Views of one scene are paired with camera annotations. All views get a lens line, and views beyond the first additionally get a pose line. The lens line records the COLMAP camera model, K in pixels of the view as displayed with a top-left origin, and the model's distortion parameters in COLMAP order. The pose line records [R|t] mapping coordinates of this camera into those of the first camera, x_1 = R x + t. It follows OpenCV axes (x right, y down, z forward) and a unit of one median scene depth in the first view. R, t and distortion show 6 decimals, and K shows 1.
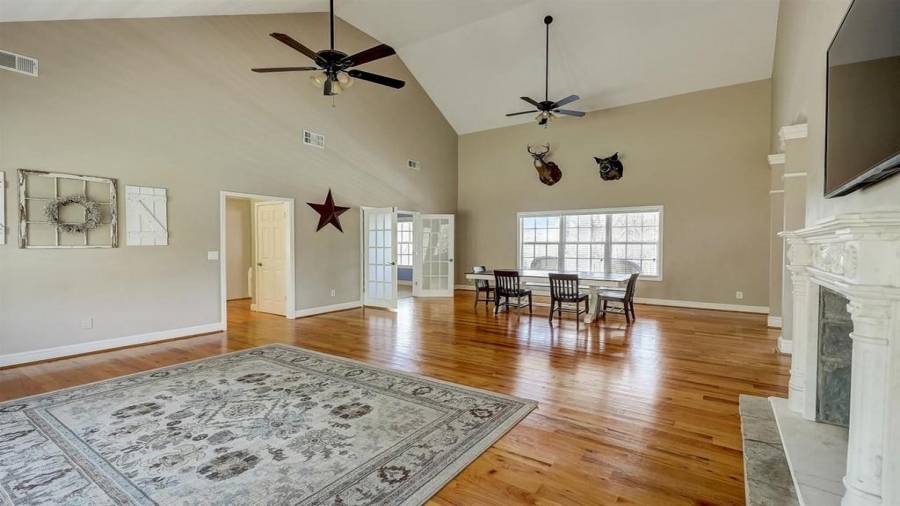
lens RADIAL K [[402.7, 0, 448.6], [0, 402.7, 252.5], [0, 0, 1]] dist [-0.000189, -0.000212]
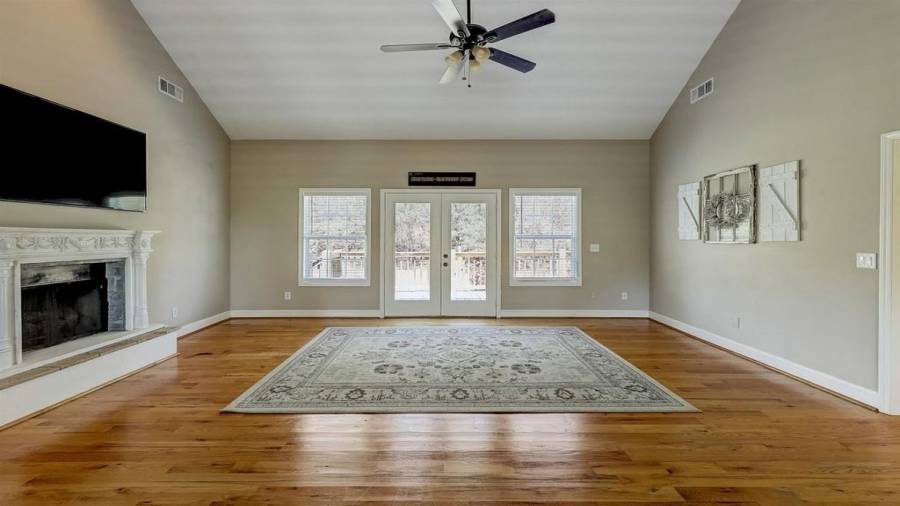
lens RADIAL K [[407.1, 0, 447.3], [0, 407.1, 237.5], [0, 0, 1]] dist [-0.000958, -0.000495]
pose [[-0.822619, -0.006881, -0.568552, 0.132902], [-0.015661, 0.999822, 0.010558, -0.015392], [0.568378, 0.017589, -0.822580, 0.837879]]
